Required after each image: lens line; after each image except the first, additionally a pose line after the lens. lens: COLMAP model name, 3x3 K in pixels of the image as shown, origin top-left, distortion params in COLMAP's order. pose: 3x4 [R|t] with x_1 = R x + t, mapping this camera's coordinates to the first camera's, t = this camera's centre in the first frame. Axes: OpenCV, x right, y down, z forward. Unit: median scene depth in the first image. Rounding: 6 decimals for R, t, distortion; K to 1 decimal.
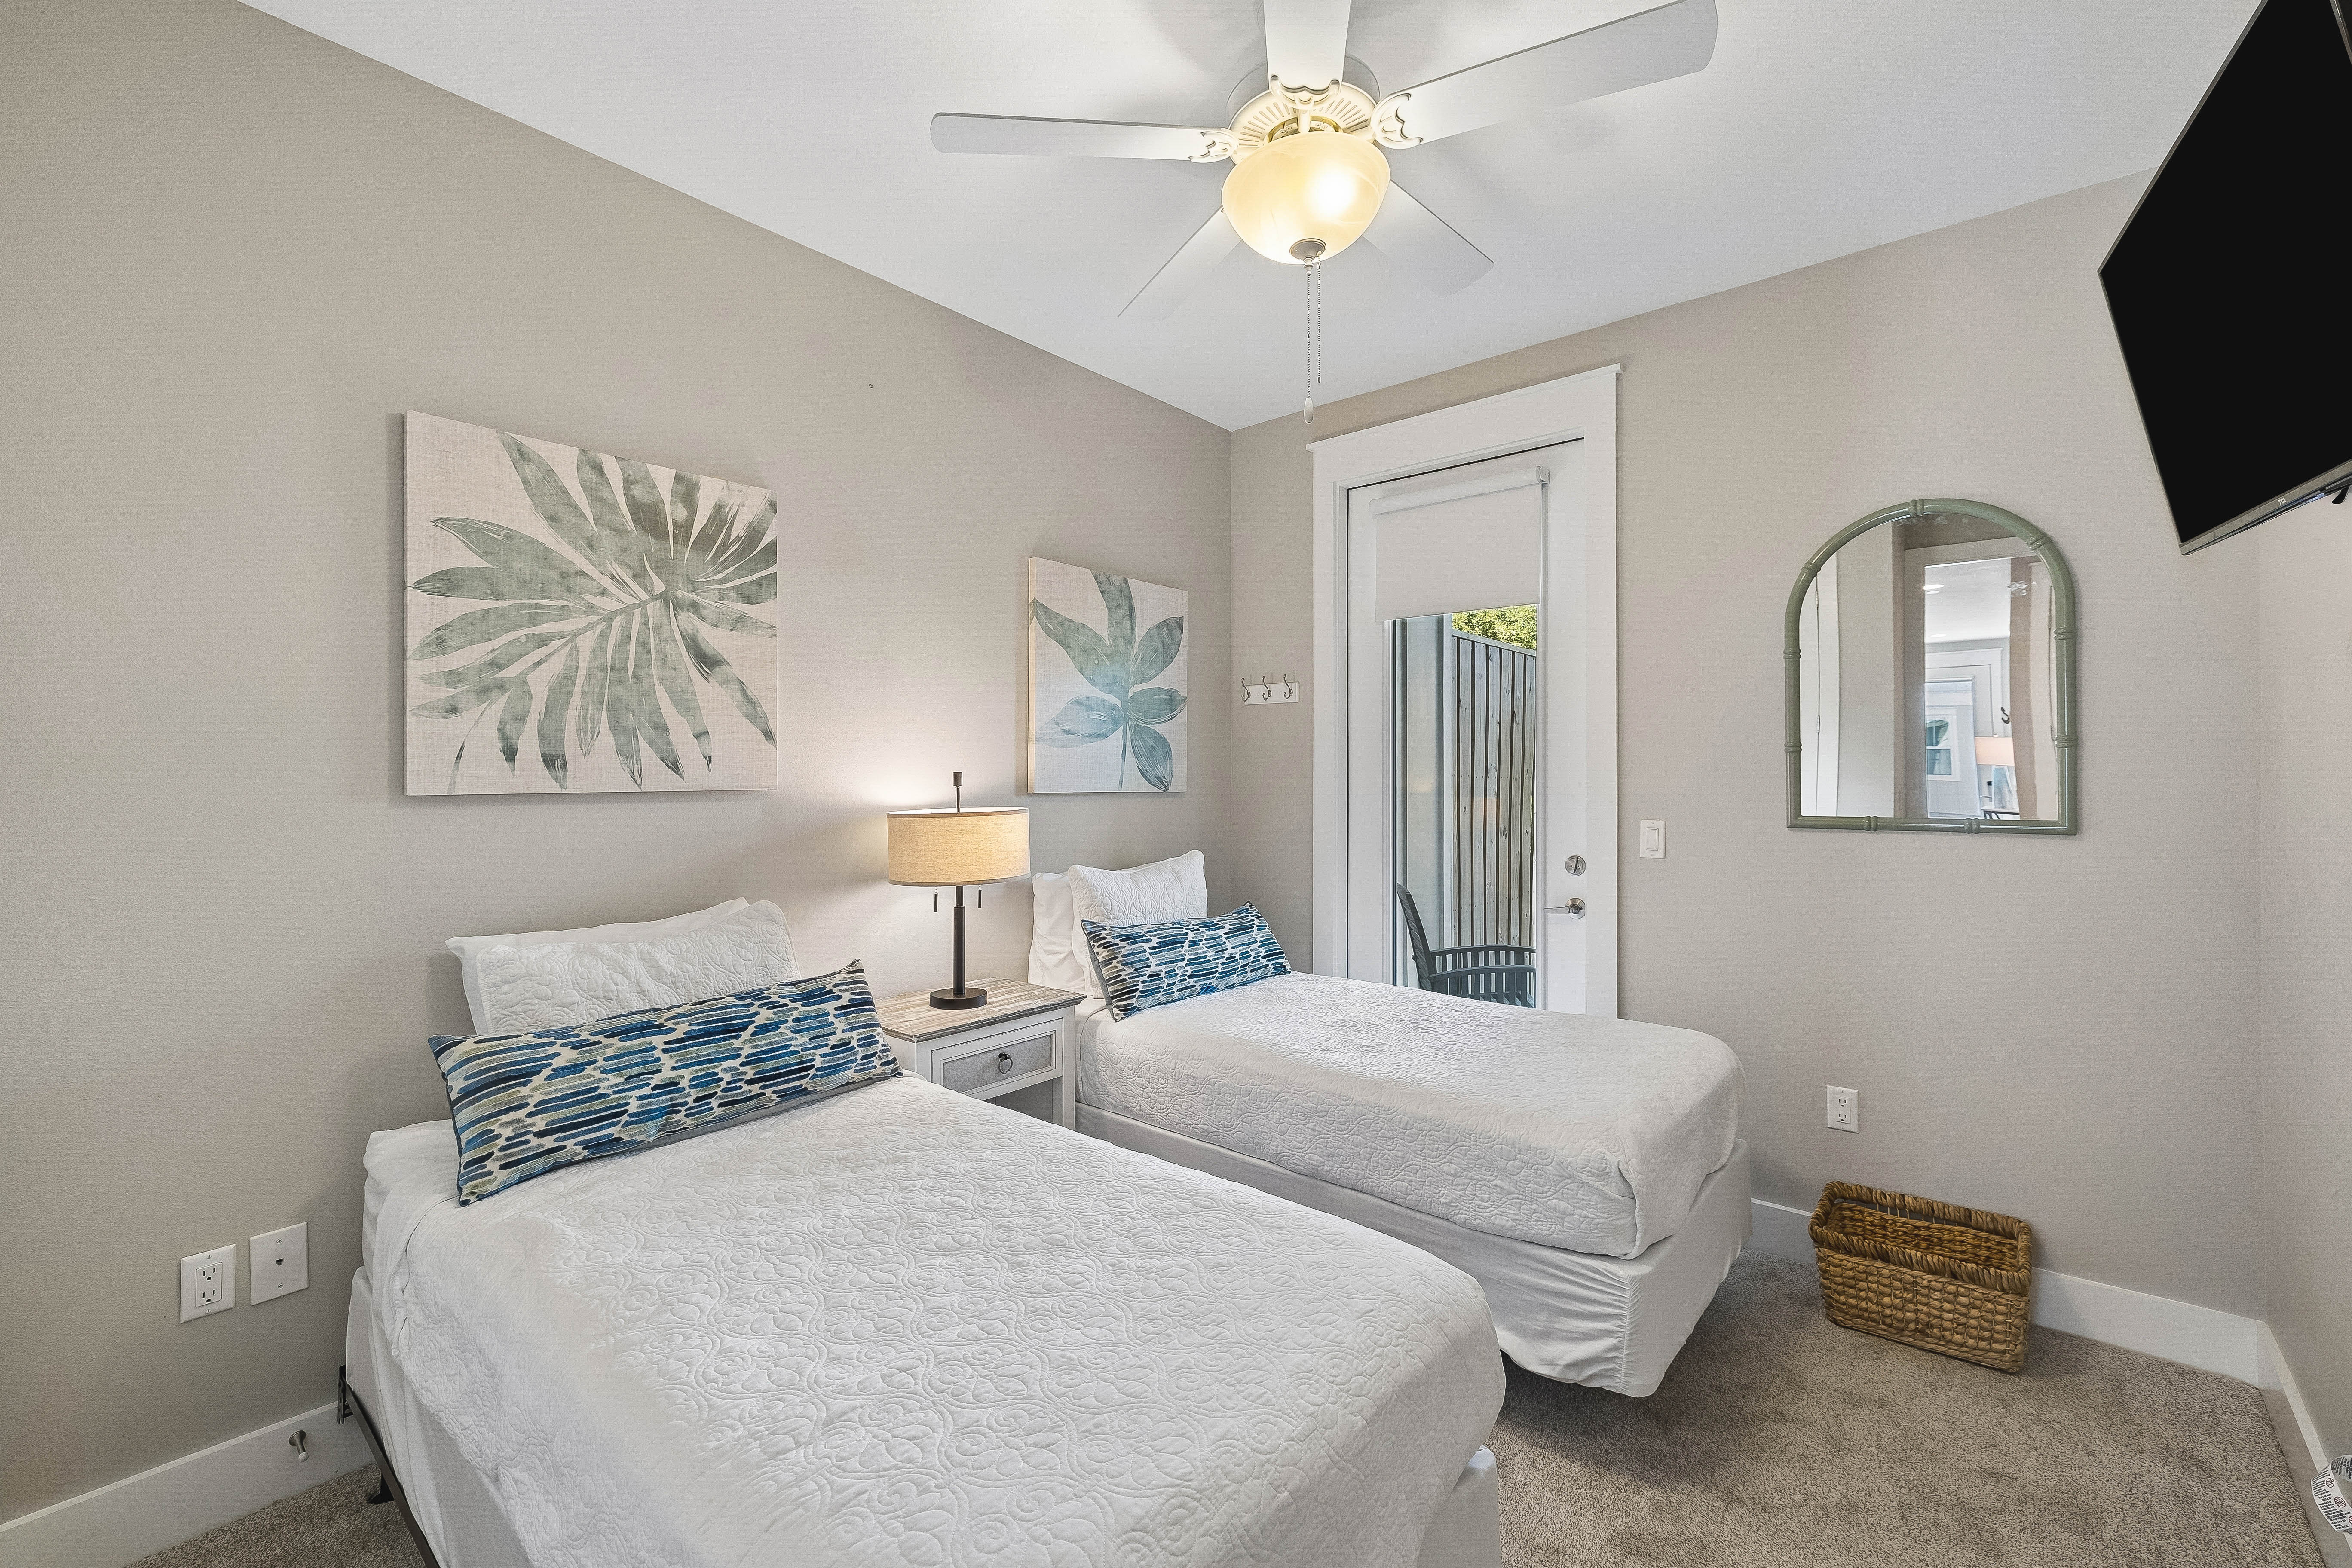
lens RADIAL K [[1000.7, 0, 1168.2], [0, 1000.7, 778.2], [0, 0, 1]] dist [0.002901, -0.000732]
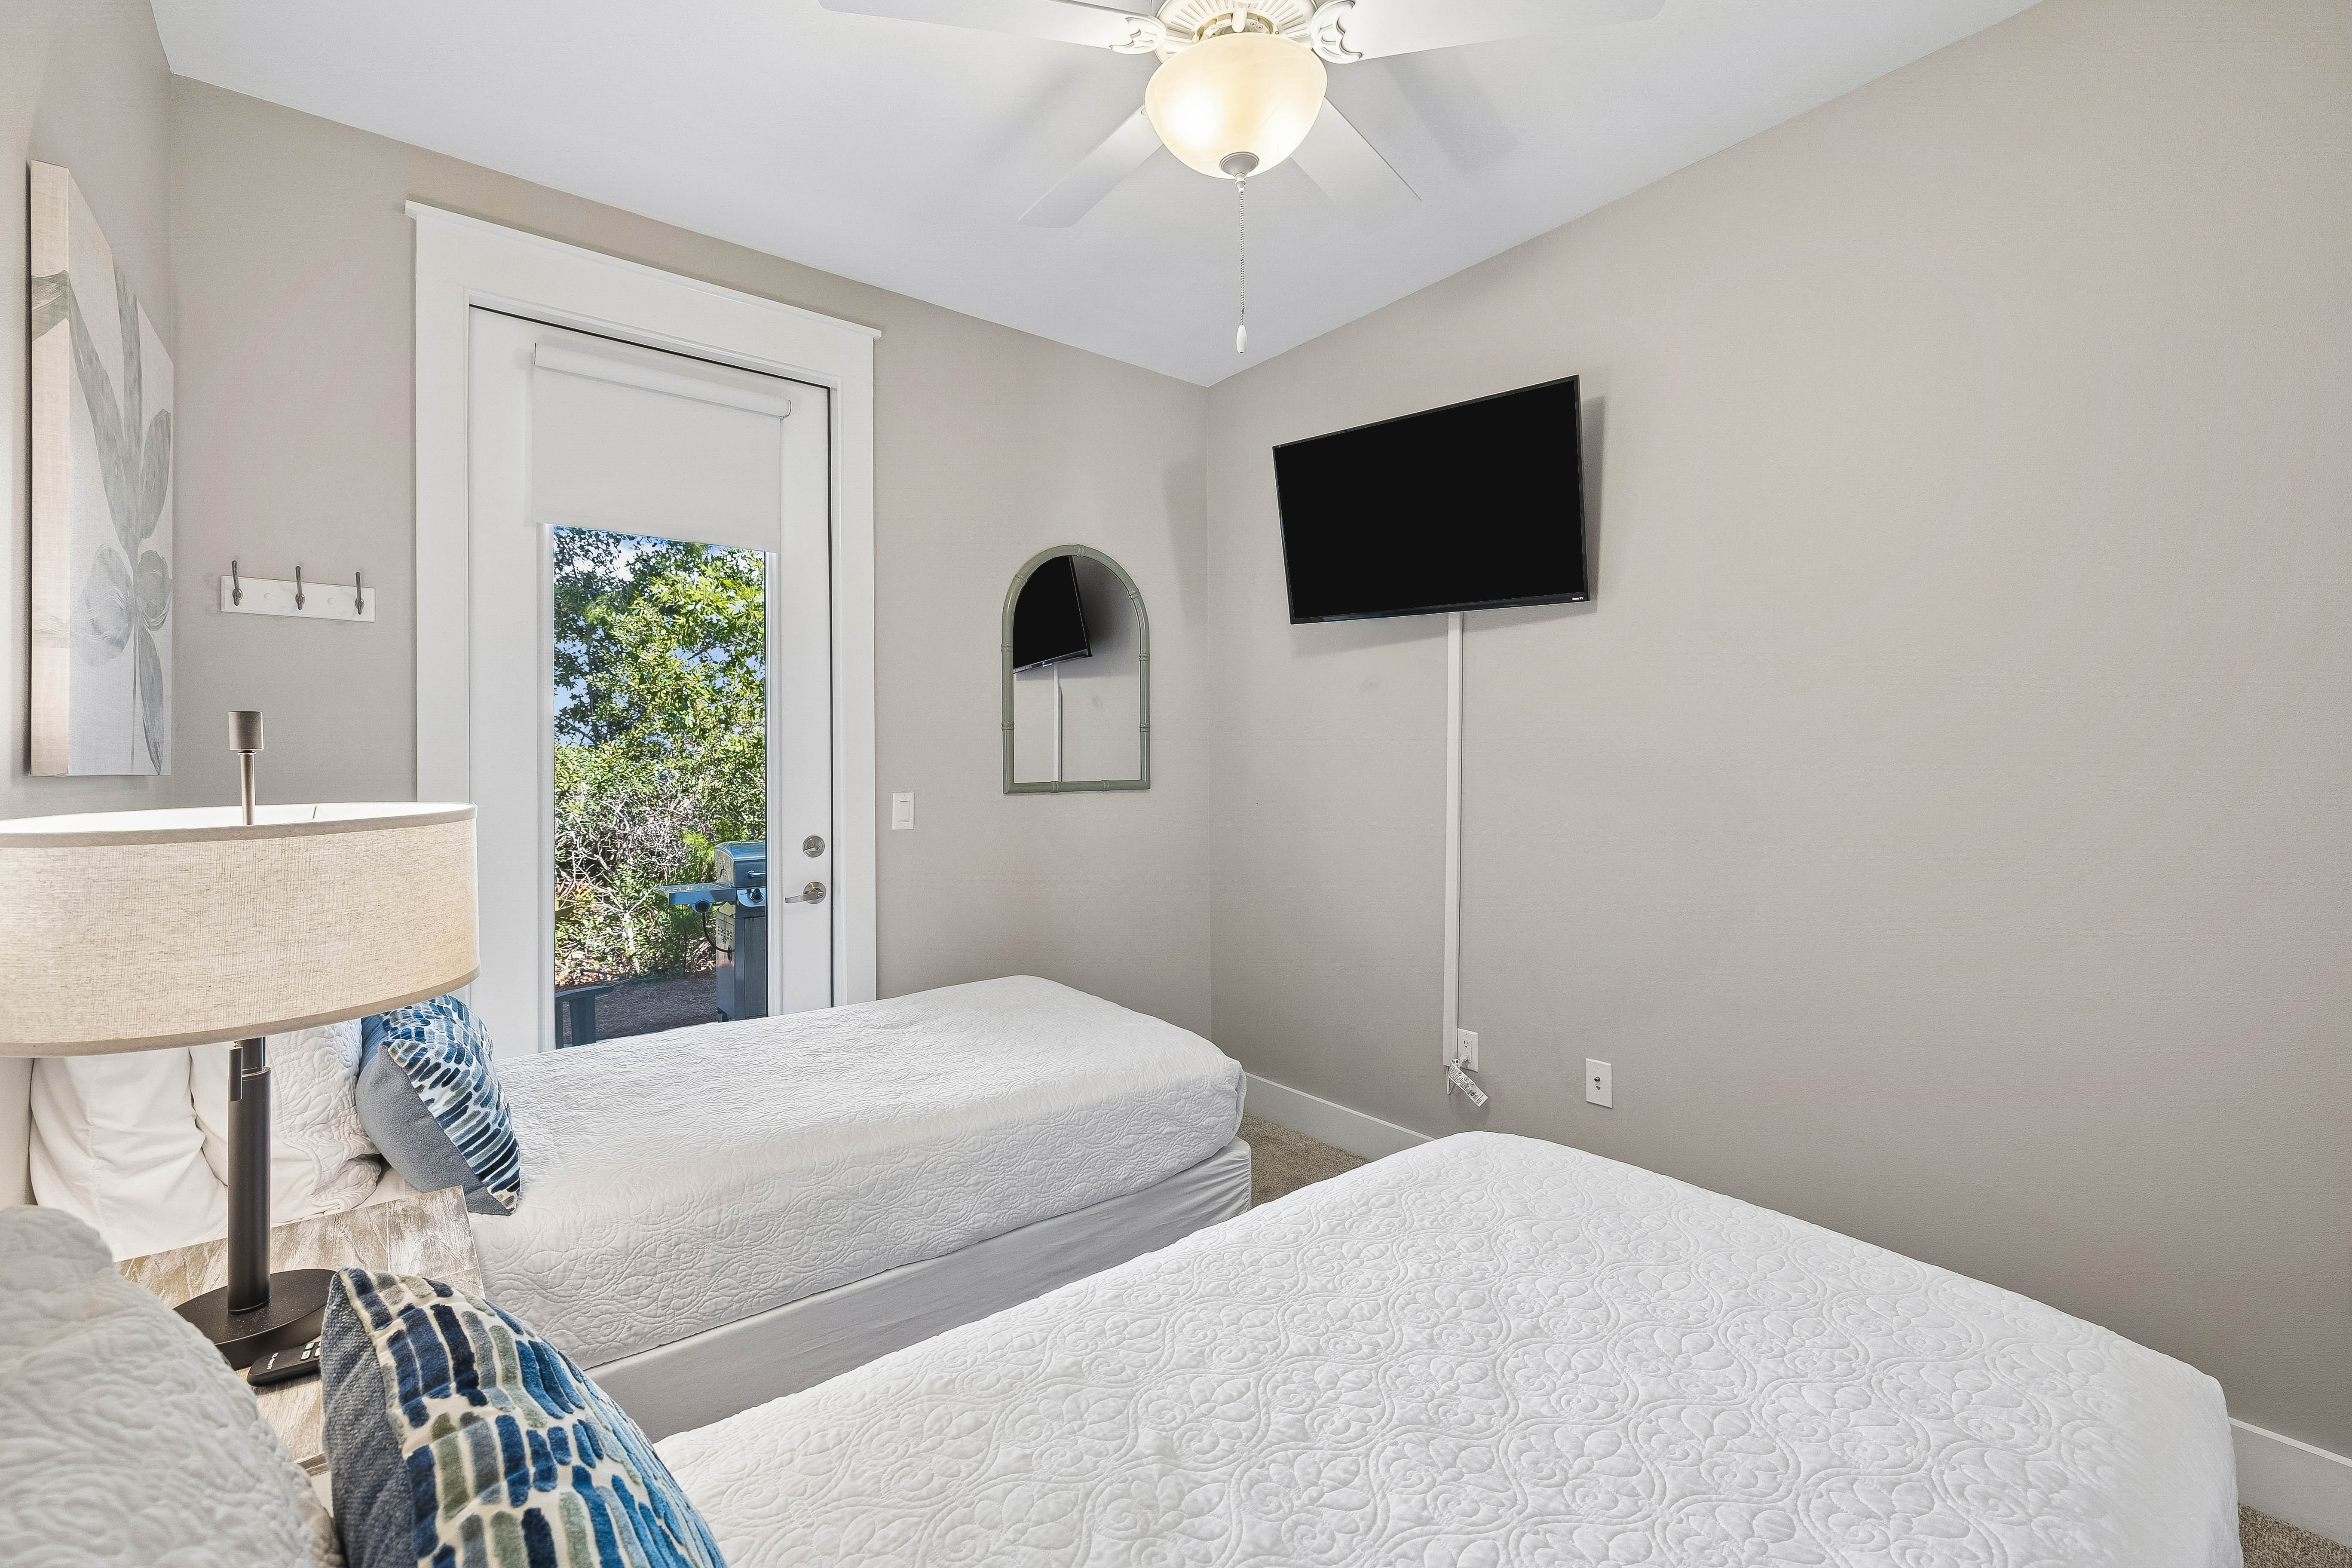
lens RADIAL K [[1000.7, 0, 1172.4], [0, 1000.7, 768.7], [0, 0, 1]] dist [0.002901, -0.000732]
pose [[0.172009, -0.007889, 0.985064, -0.517245], [0.006725, 0.999954, 0.006834, 0.013160], [-0.985072, 0.005449, 0.172054, 0.597808]]
